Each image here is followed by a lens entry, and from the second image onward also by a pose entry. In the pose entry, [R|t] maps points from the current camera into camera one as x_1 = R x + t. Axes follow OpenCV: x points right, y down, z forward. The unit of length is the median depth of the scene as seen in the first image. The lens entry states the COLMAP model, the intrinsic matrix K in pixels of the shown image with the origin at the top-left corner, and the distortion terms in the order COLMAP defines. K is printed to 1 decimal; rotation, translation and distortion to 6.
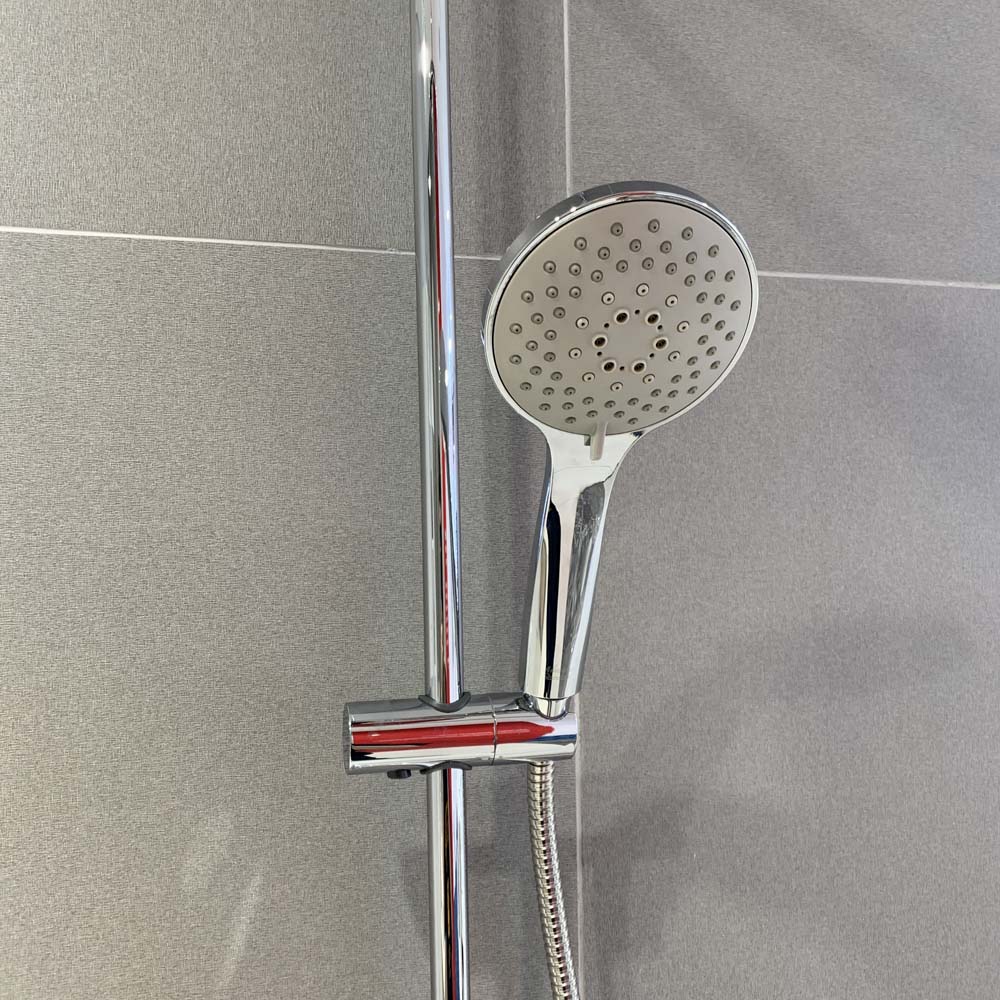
lens RADIAL K [[1016.6, 0, 498.1], [0, 1016.6, 509.4], [0, 0, 1]] dist [-0.008797, 0.000000]
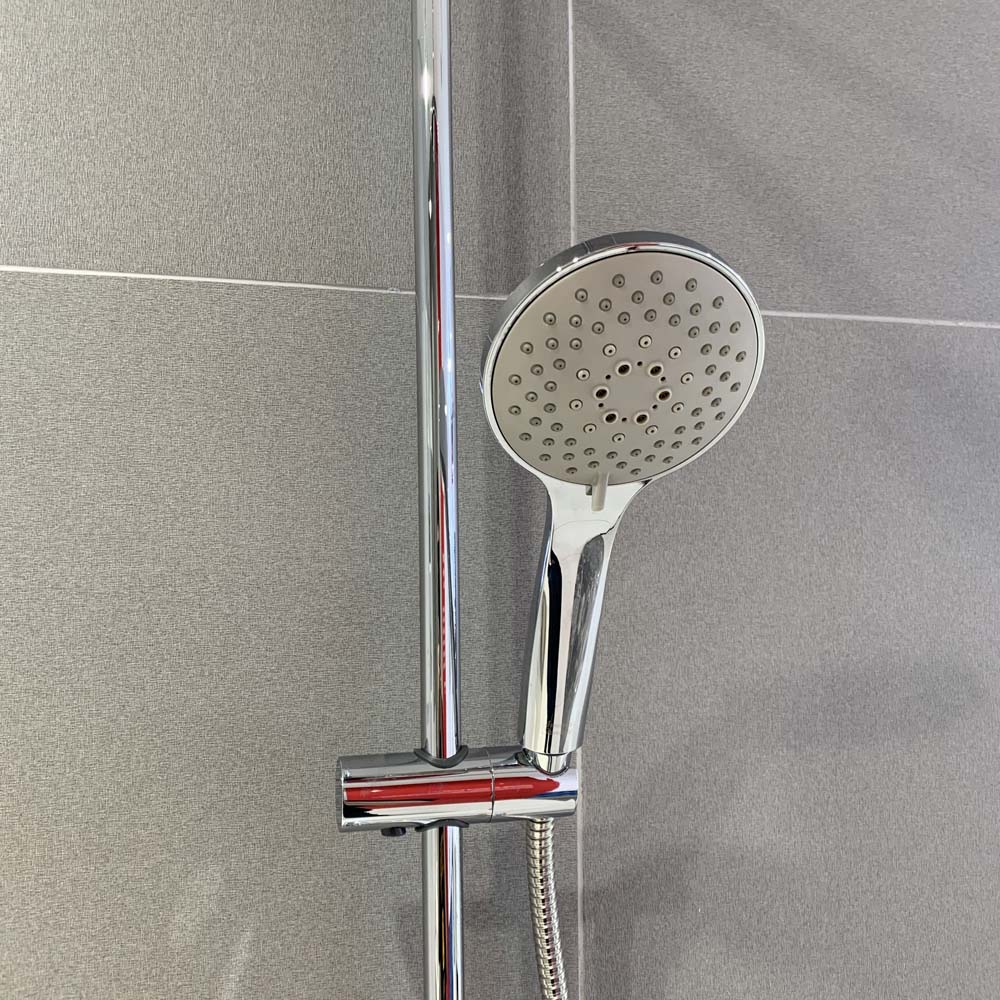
lens RADIAL K [[1016.6, 0, 503.7], [0, 1016.6, 500.2], [0, 0, 1]] dist [-0.008797, 0.000000]
pose [[0.999974, 0.006470, -0.003205, 0.007382], [-0.006549, 0.999654, -0.025467, -0.026175], [0.003039, 0.025487, 0.999671, 0.021136]]
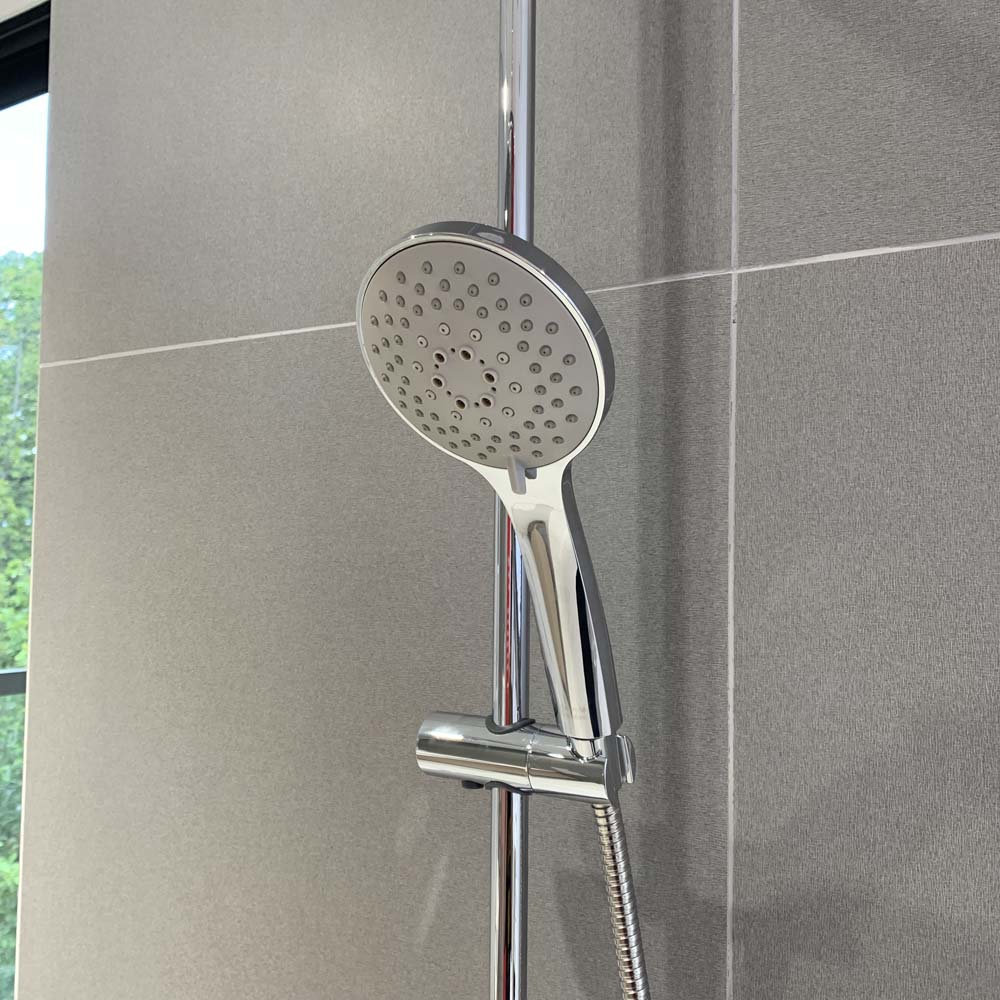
lens RADIAL K [[1016.6, 0, 503.4], [0, 1016.6, 504.1], [0, 0, 1]] dist [-0.008797, 0.000000]
pose [[0.683617, -0.007715, -0.729800, 0.611810], [-0.008378, 0.999795, -0.018418, -0.016380], [0.729793, 0.018705, 0.683413, 0.237578]]
